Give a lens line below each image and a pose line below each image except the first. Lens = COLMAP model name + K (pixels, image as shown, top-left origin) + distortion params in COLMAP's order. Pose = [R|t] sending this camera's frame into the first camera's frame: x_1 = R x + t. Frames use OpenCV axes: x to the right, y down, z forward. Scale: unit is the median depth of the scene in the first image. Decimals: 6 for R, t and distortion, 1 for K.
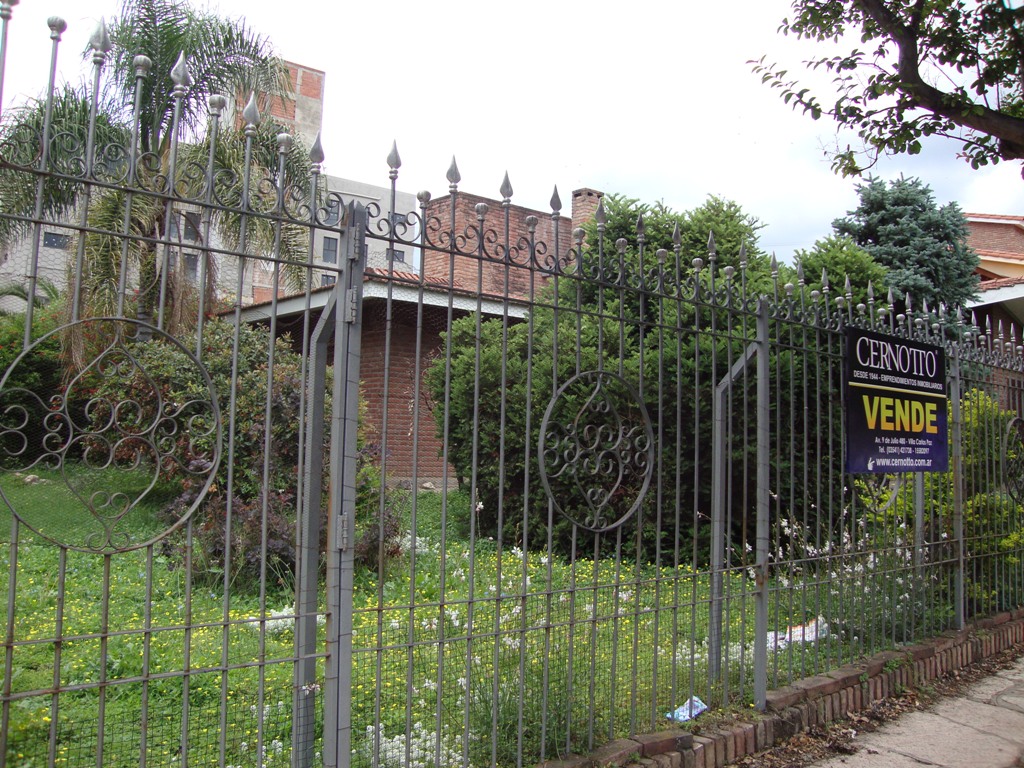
lens RADIAL K [[914.5, 0, 514.2], [0, 914.5, 381.3], [0, 0, 1]] dist [-0.198820, 0.196479]
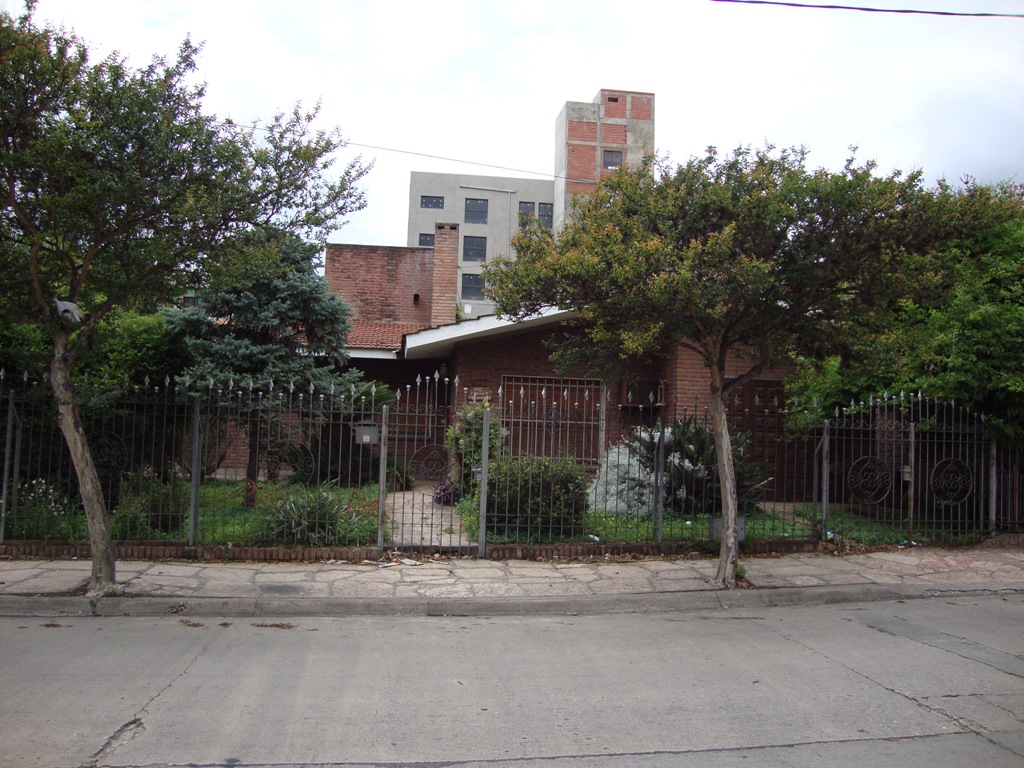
lens RADIAL K [[914.5, 0, 511.5], [0, 914.5, 389.4], [0, 0, 1]] dist [-0.198820, 0.196479]
pose [[0.831581, -0.027784, -0.554708, 3.163983], [0.028958, 0.999558, -0.006654, 0.027916], [0.554648, -0.010530, 0.832018, 0.437719]]
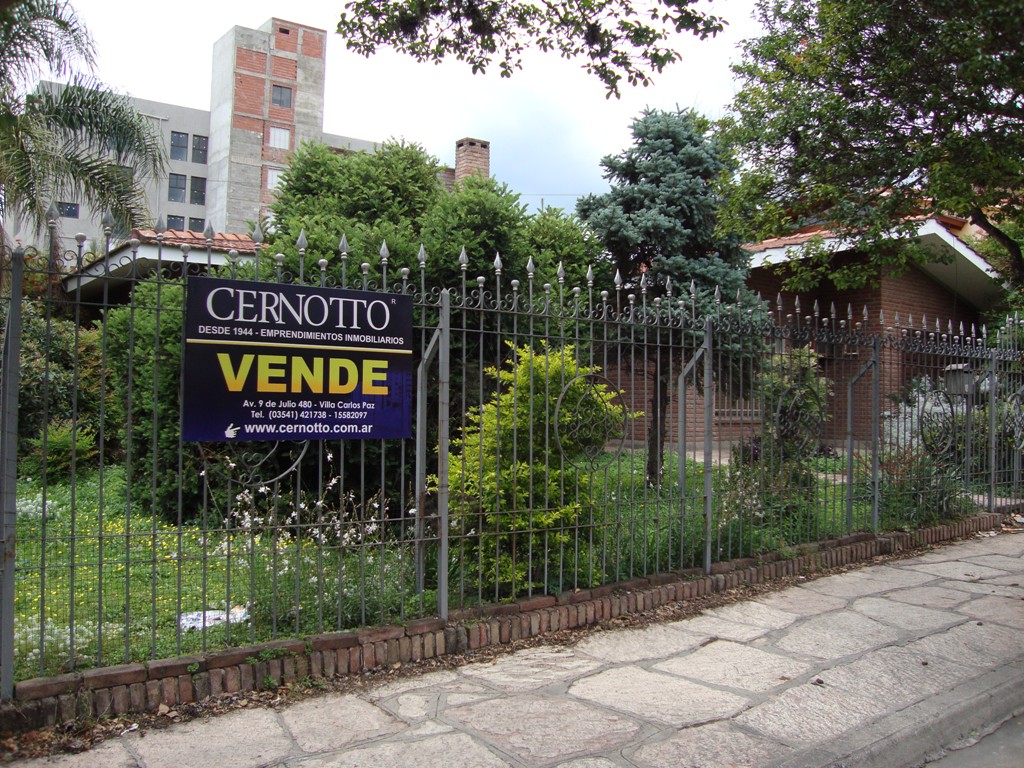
lens RADIAL K [[914.5, 0, 513.6], [0, 914.5, 388.3], [0, 0, 1]] dist [-0.198820, 0.196479]
pose [[0.996842, -0.010984, -0.078653, 0.716524], [0.015283, 0.998410, 0.054255, 0.006150], [0.077932, -0.055286, 0.995425, 0.125848]]
